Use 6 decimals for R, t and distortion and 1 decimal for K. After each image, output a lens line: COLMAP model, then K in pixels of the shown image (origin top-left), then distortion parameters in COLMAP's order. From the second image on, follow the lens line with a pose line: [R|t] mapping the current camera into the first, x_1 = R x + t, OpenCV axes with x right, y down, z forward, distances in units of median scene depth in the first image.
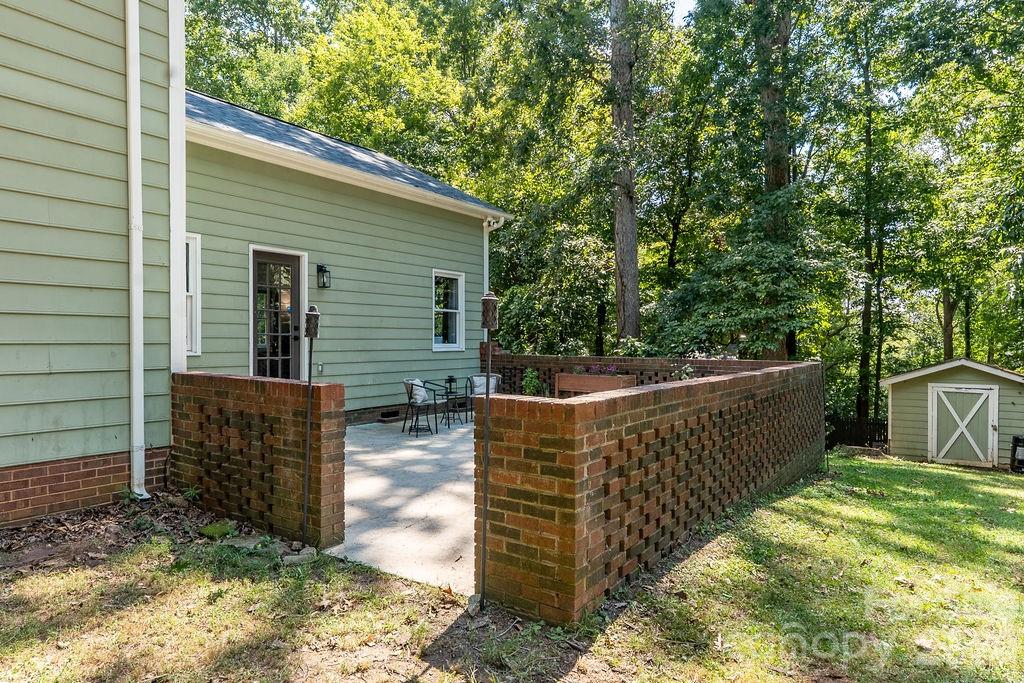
lens RADIAL K [[634.9, 0, 512.0], [0, 634.9, 341.5], [0, 0, 1]] dist [0.001061, -0.000040]
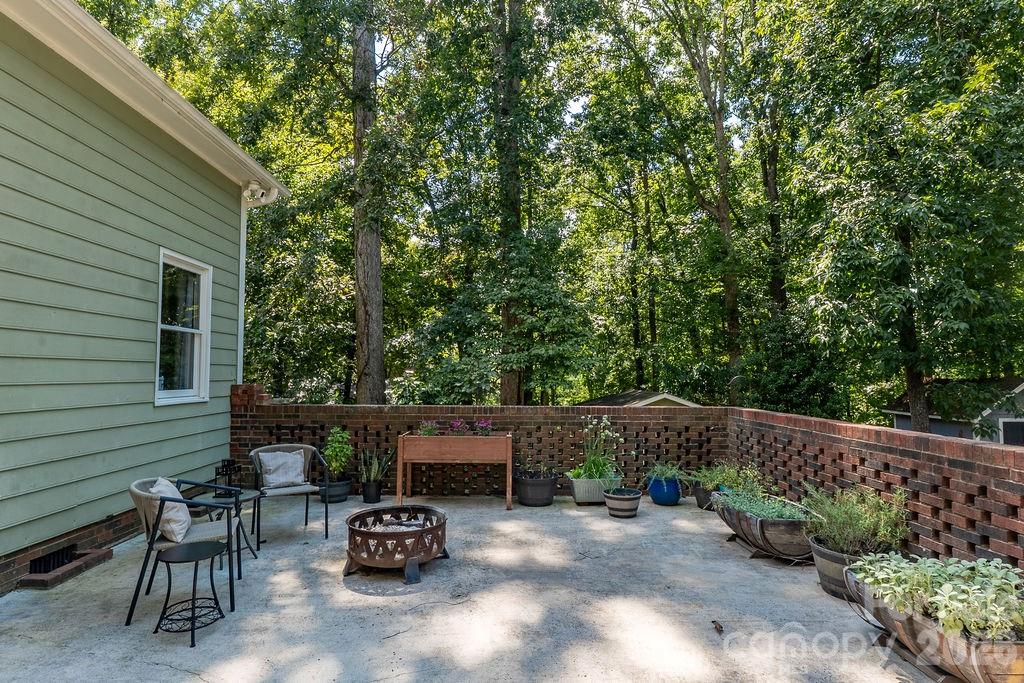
lens RADIAL K [[537.5, 0, 512.0], [0, 537.5, 341.5], [0, 0, 1]] dist [-0.002102, -0.001148]
pose [[0.811977, 0.034180, 0.582688, -0.139298], [0.002688, 0.998054, -0.062290, -0.008462], [-0.583683, 0.052145, 0.810306, 0.456430]]
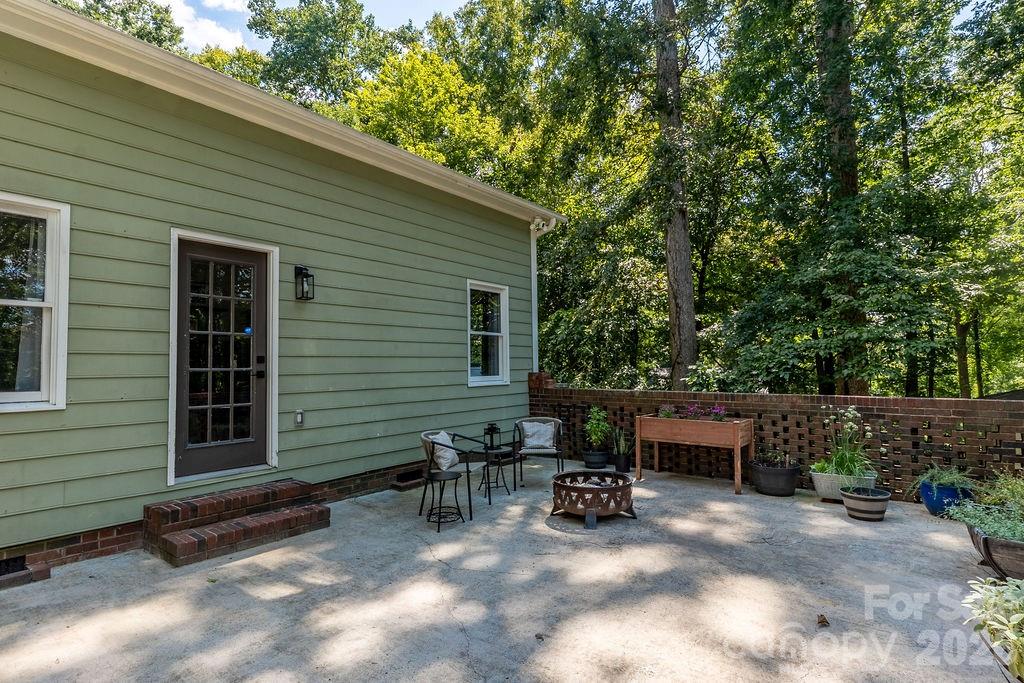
lens RADIAL K [[522.9, 0, 512.0], [0, 522.9, 341.5], [0, 0, 1]] dist [-0.000415, 0.000143]
pose [[0.998084, -0.016234, -0.059709, -0.032477], [0.013369, 0.998754, -0.048080, -0.007628], [0.060415, 0.047189, 0.997057, 0.357871]]
